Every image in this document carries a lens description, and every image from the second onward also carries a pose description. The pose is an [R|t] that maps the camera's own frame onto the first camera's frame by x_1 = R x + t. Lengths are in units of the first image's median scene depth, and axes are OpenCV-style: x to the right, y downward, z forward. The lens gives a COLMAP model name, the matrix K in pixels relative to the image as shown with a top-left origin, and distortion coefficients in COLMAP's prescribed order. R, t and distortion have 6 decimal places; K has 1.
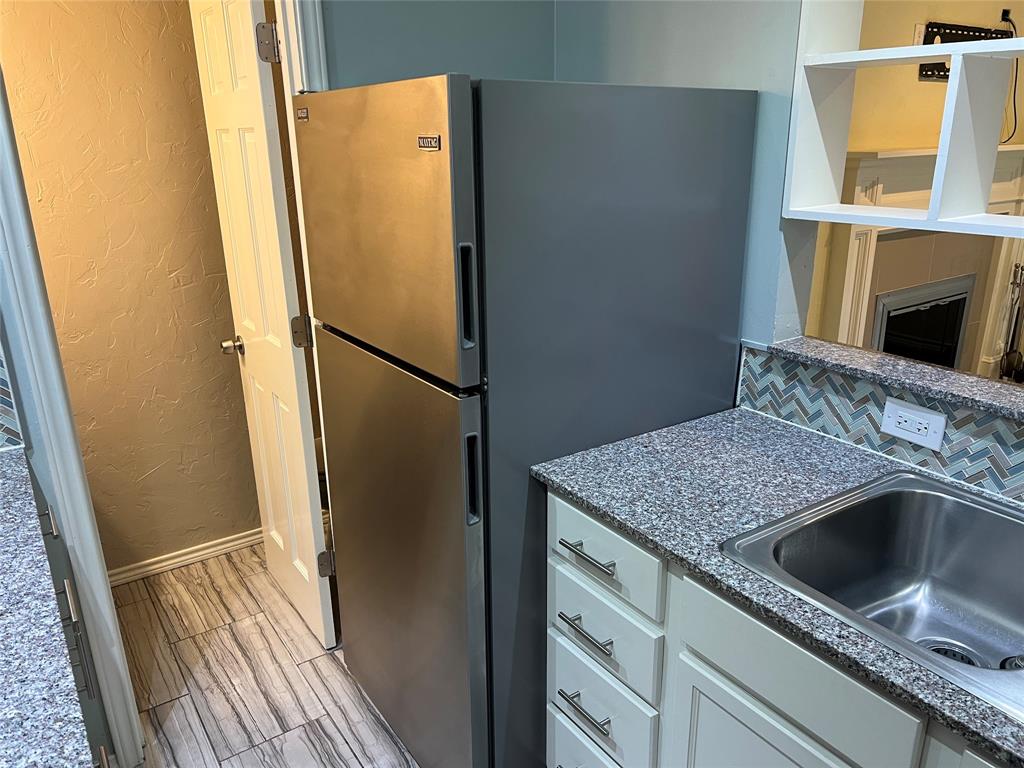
lens RADIAL K [[765.8, 0, 515.4], [0, 765.8, 385.4], [0, 0, 1]] dist [0.059836, -0.076903]
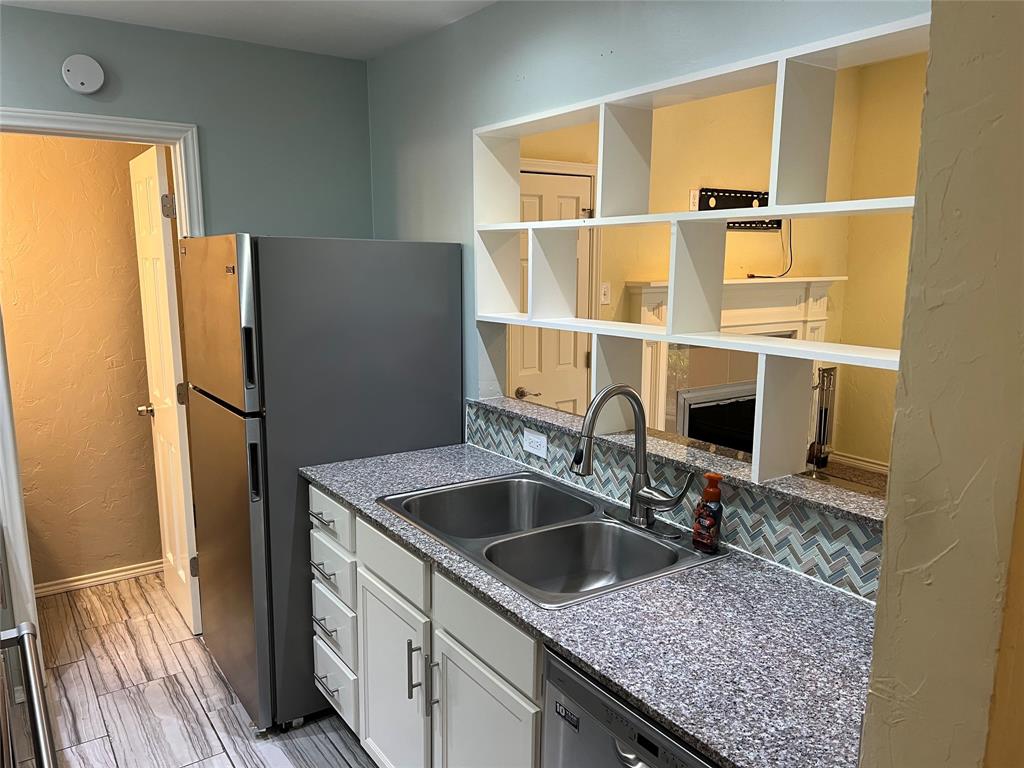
lens RADIAL K [[765.8, 0, 507.3], [0, 765.8, 392.5], [0, 0, 1]] dist [0.059836, -0.076903]
pose [[0.999883, 0.015146, 0.002071, 0.376693], [-0.014685, 0.989306, -0.145114, 0.149355], [-0.004247, 0.145067, 0.989413, -0.504966]]
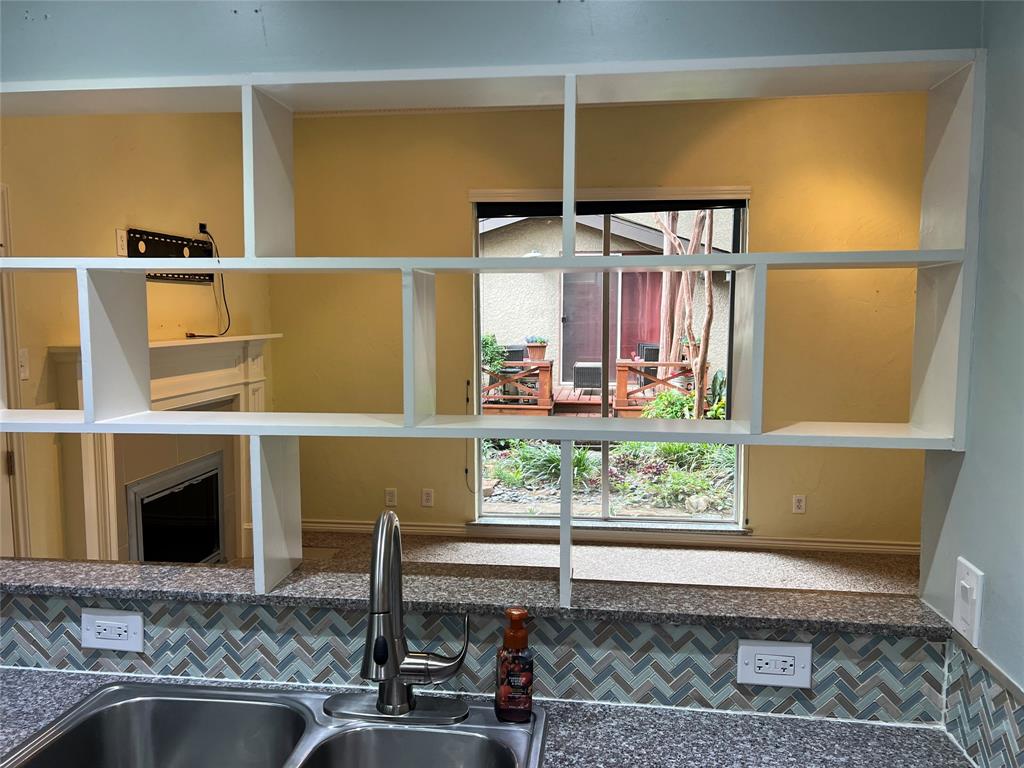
lens RADIAL K [[765.8, 0, 519.0], [0, 765.8, 383.2], [0, 0, 1]] dist [0.059836, -0.076903]
pose [[0.648763, -0.055896, 0.758935, 0.109932], [0.229750, 0.965148, -0.125315, -0.007909], [-0.725480, 0.255665, 0.638995, -0.041754]]
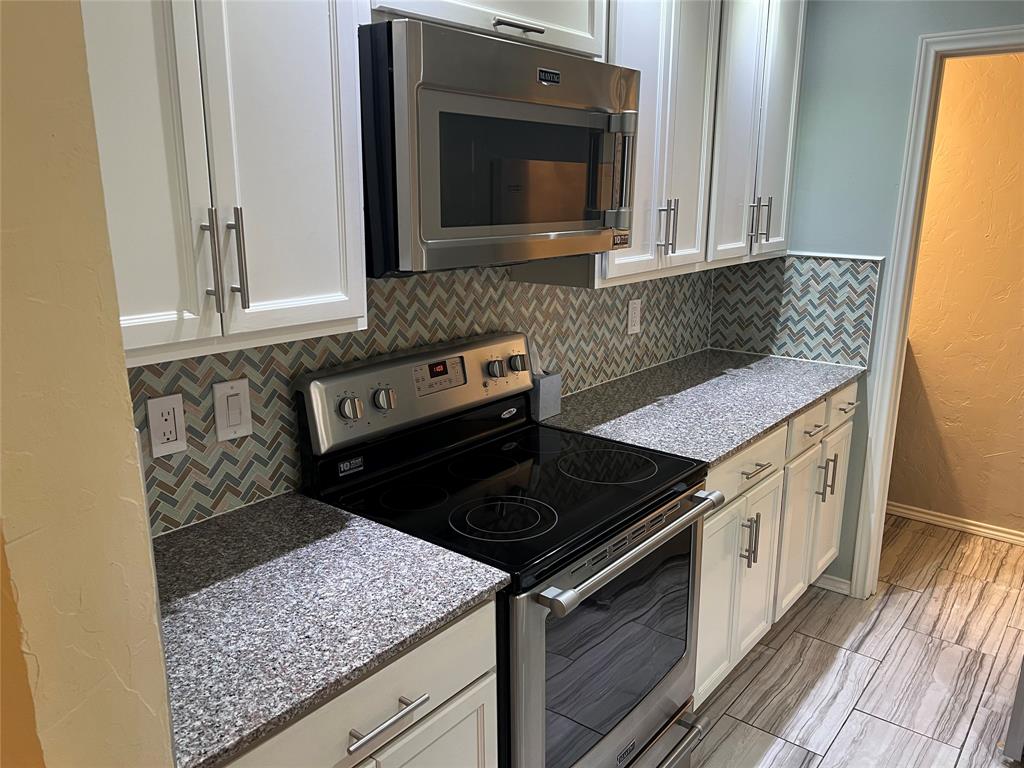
lens RADIAL K [[765.8, 0, 517.3], [0, 765.8, 382.9], [0, 0, 1]] dist [0.059836, -0.076903]
pose [[0.277725, 0.247341, -0.928273, 0.678967], [-0.312826, 0.936904, 0.156048, 0.075753], [0.908300, 0.247050, 0.337577, -0.243728]]
